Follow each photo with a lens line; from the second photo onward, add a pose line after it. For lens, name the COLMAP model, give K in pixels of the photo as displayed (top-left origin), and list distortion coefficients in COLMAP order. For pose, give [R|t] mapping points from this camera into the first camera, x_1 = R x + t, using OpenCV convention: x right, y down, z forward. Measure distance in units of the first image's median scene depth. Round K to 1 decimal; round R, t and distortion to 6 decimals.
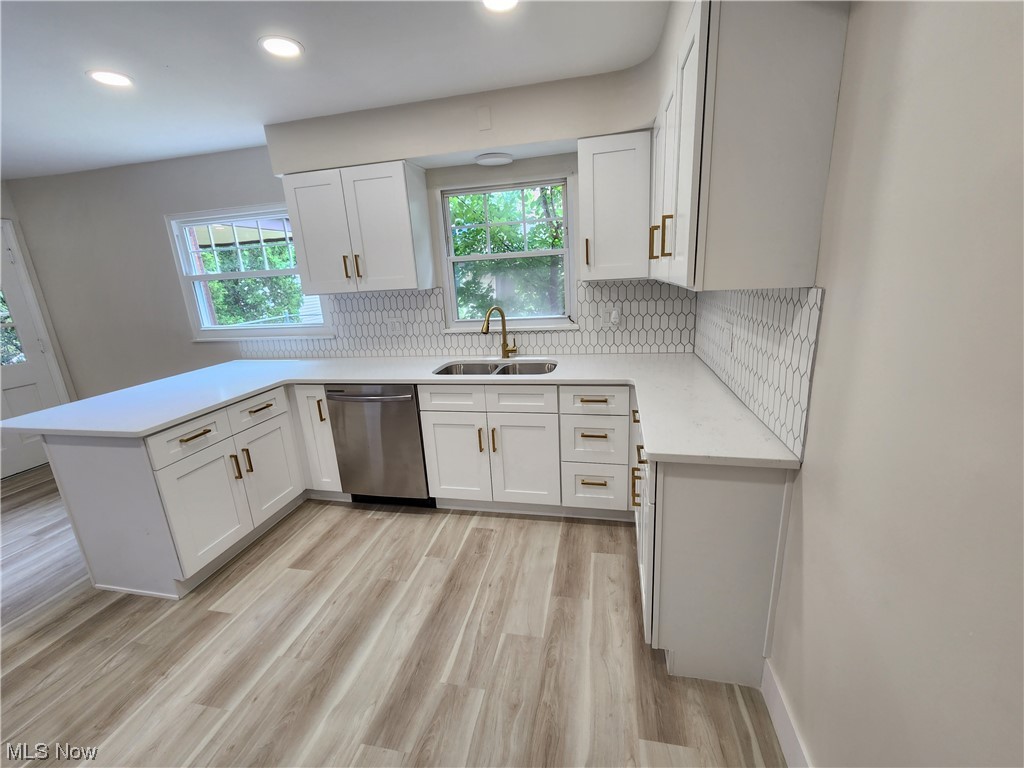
lens RADIAL K [[420.5, 0, 513.7], [0, 420.5, 378.5], [0, 0, 1]] dist [-0.004782, -0.000110]
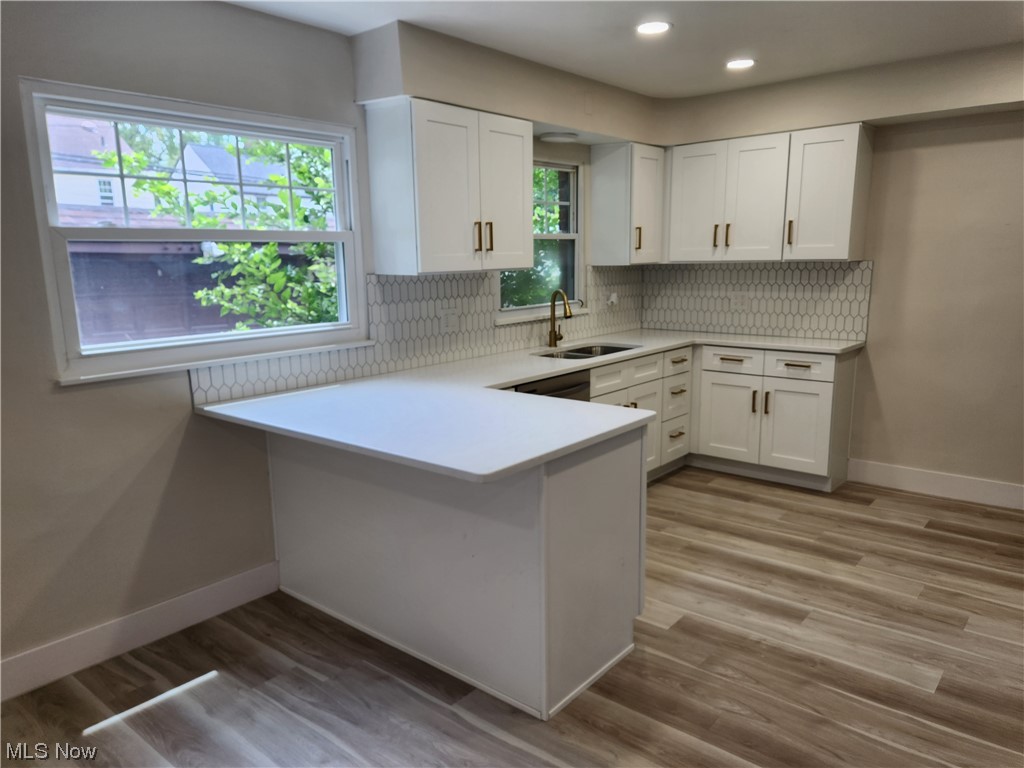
lens RADIAL K [[725.1, 0, 509.7], [0, 725.1, 397.5], [0, 0, 1]] dist [0.028026, -0.004298]
pose [[0.467666, -0.124383, 0.875110, -1.834659], [0.215261, 0.976268, 0.023724, 0.001080], [-0.857293, 0.177282, 0.483343, 0.429511]]
